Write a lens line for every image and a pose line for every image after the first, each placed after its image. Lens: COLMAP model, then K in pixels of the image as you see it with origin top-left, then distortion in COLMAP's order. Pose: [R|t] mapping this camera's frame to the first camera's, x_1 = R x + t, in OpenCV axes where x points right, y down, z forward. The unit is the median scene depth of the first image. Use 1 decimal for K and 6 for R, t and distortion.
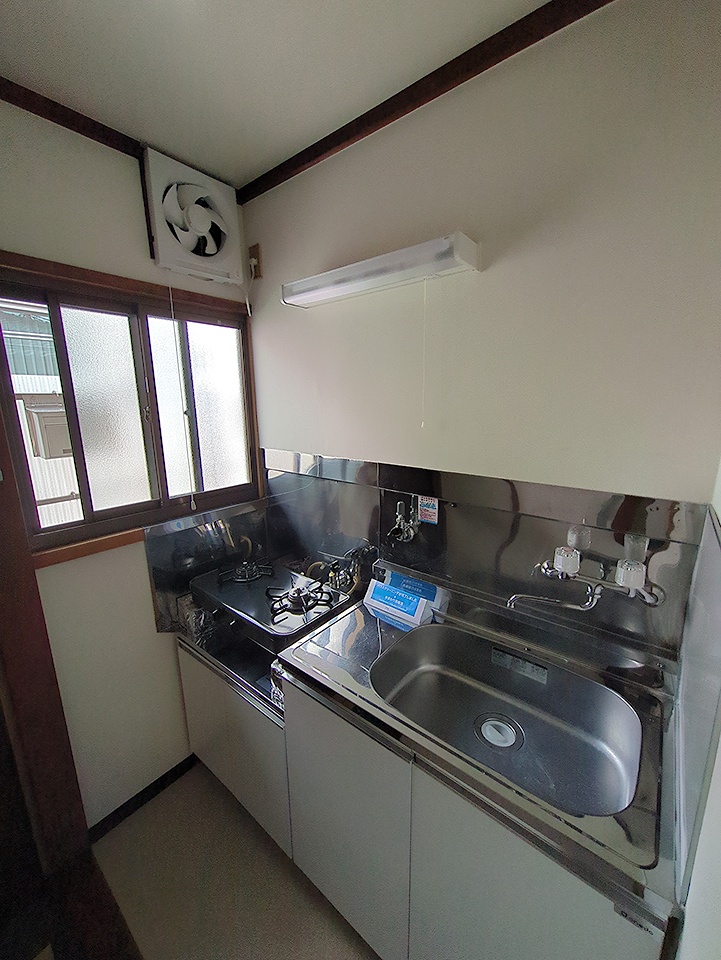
lens RADIAL K [[381.4, 0, 356.6], [0, 381.4, 480.6], [0, 0, 1]] dist [0.000404, 0.000451]
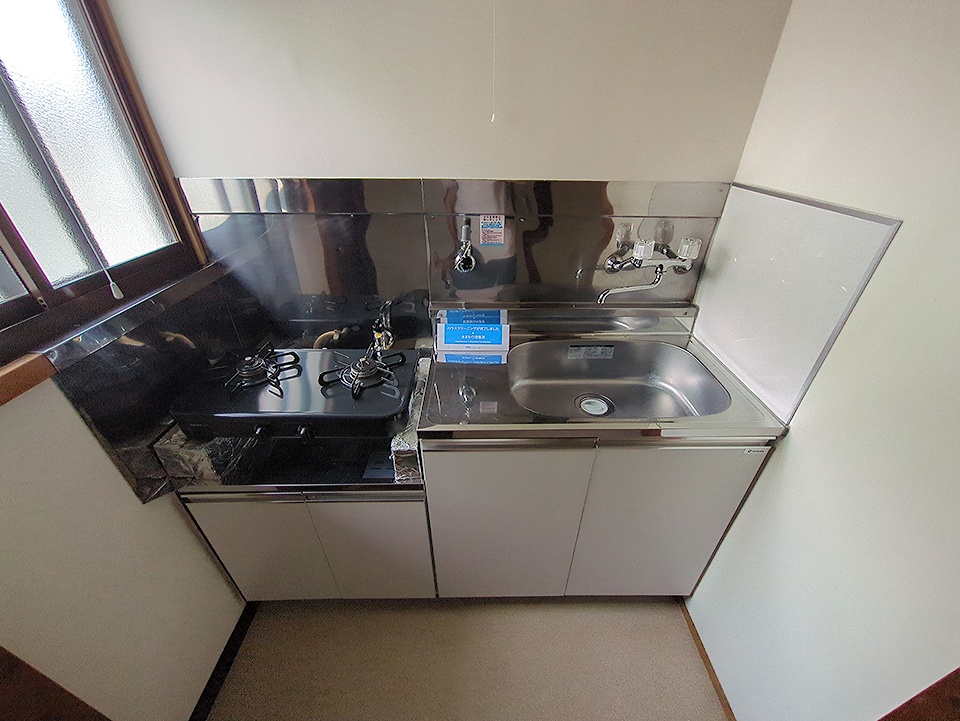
lens RADIAL K [[381.4, 0, 480.8], [0, 381.4, 365.1], [0, 0, 1]] dist [0.000404, 0.000451]
pose [[0.763858, -0.332982, 0.552850, -0.372937], [0.125112, 0.916773, 0.379308, 0.019632], [-0.633141, -0.220569, 0.741944, 0.235498]]
